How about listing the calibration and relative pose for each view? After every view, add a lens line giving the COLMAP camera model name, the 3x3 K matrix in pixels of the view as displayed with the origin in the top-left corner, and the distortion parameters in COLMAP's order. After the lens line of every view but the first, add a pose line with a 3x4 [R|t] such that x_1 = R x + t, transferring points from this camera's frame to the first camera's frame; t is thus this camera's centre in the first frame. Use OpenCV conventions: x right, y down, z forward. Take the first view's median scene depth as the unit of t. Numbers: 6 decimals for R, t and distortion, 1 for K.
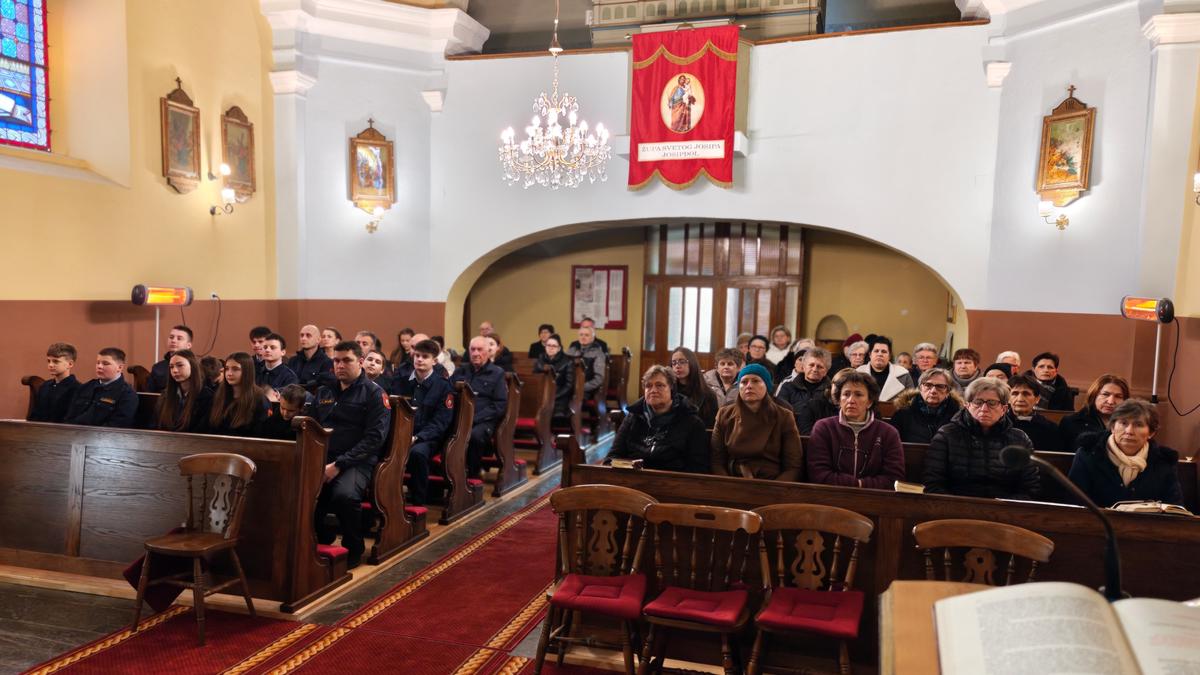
lens RADIAL K [[928.2, 0, 548.7], [0, 928.2, 392.2], [0, 0, 1]] dist [0.026720, -0.034664]
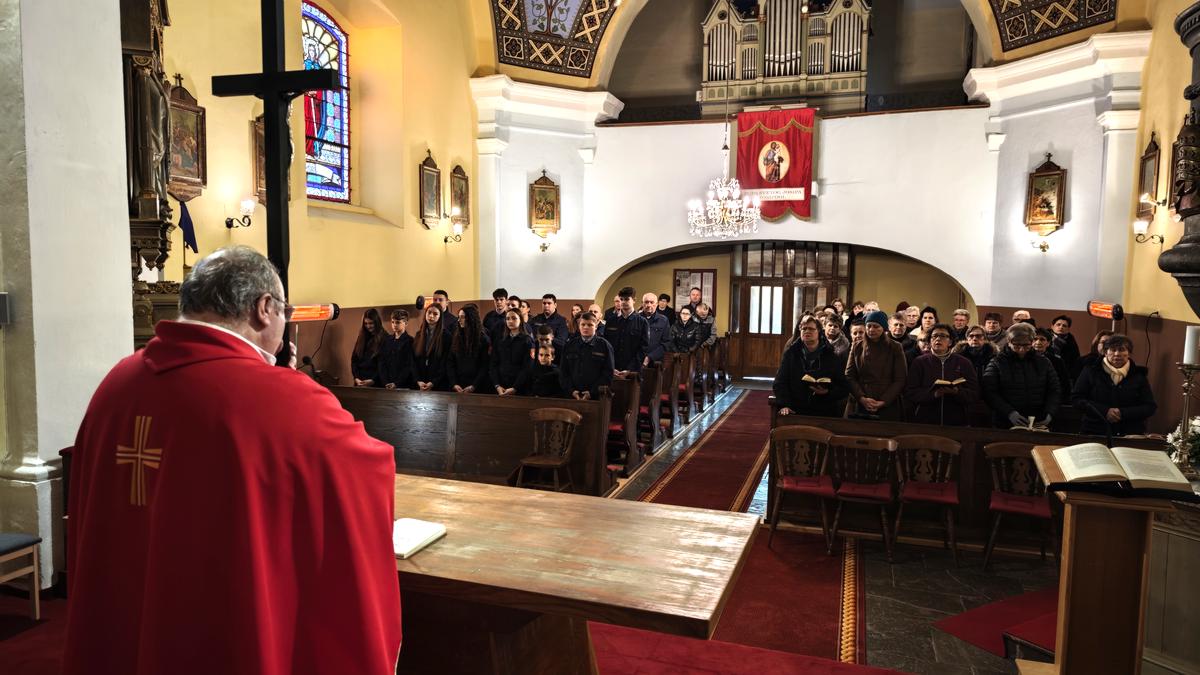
lens RADIAL K [[784.0, 0, 591.2], [0, 784.0, 341.6], [0, 0, 1]] dist [0.003136, -0.012210]
pose [[0.999969, -0.005724, -0.005491, -0.141701], [0.005603, 0.999745, -0.021869, -0.011933], [0.005615, 0.021837, 0.999746, -0.208858]]
